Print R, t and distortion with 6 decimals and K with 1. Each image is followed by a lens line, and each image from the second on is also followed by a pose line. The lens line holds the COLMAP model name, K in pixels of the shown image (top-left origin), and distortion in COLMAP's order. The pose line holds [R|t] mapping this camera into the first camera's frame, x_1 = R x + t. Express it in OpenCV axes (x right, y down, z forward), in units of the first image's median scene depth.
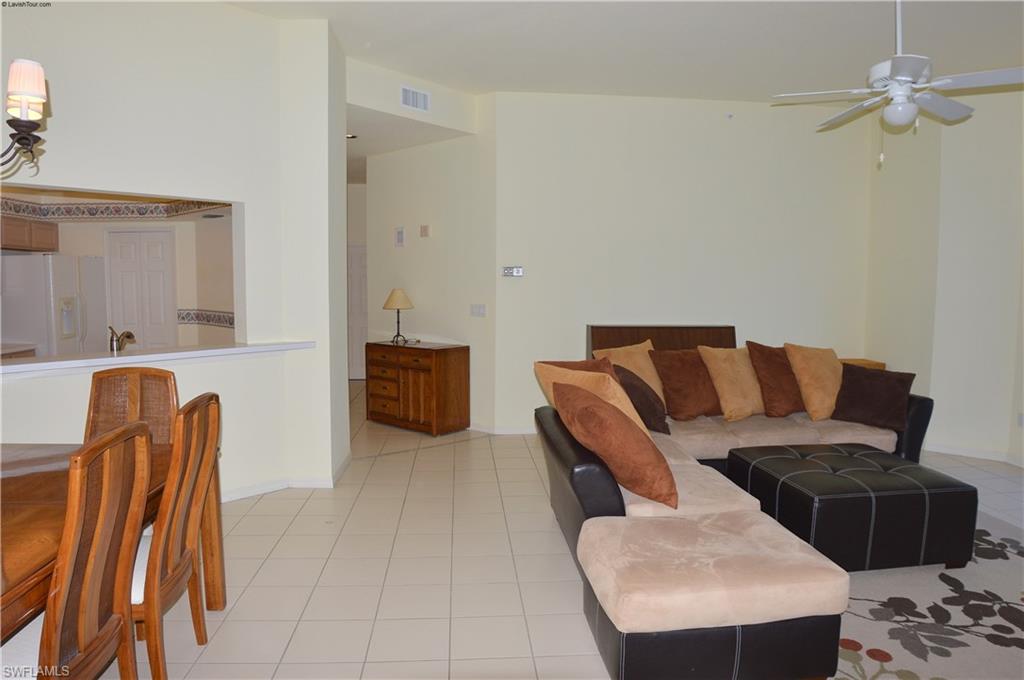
lens RADIAL K [[646.6, 0, 512.0], [0, 646.6, 340.0], [0, 0, 1]] dist [-0.124279, 0.029096]
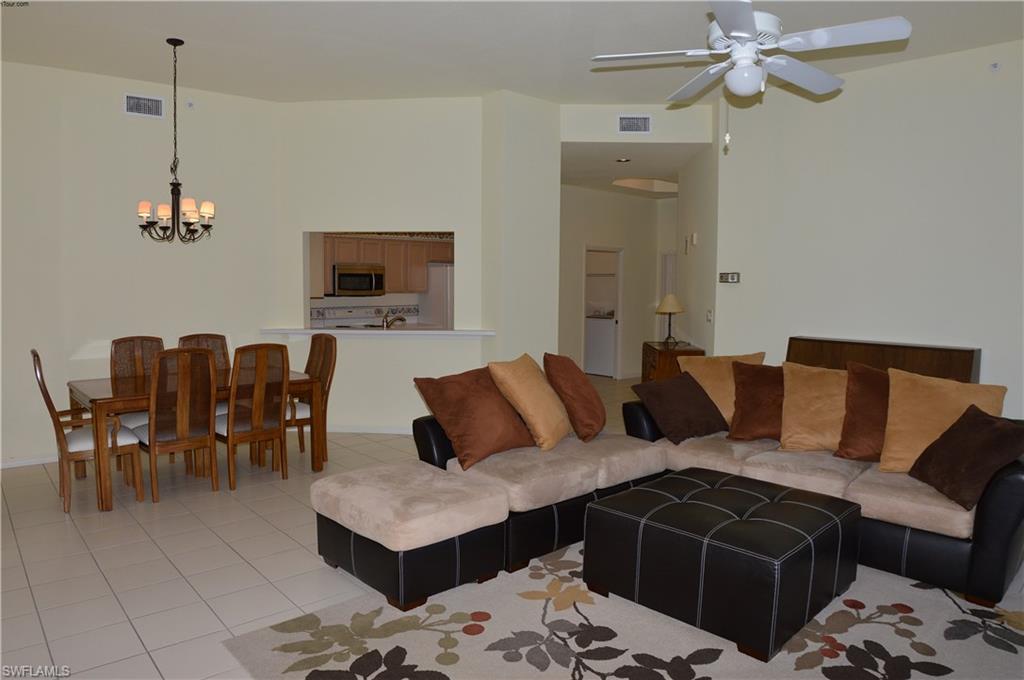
lens RADIAL K [[670.2, 0, 512.0], [0, 670.2, 340.0], [0, 0, 1]] dist [-0.128996, 0.047992]
pose [[0.614464, 0.063370, -0.786395, 0.797721], [-0.072508, 0.997086, 0.023692, -0.014834], [0.785606, 0.042462, 0.617269, 0.158202]]
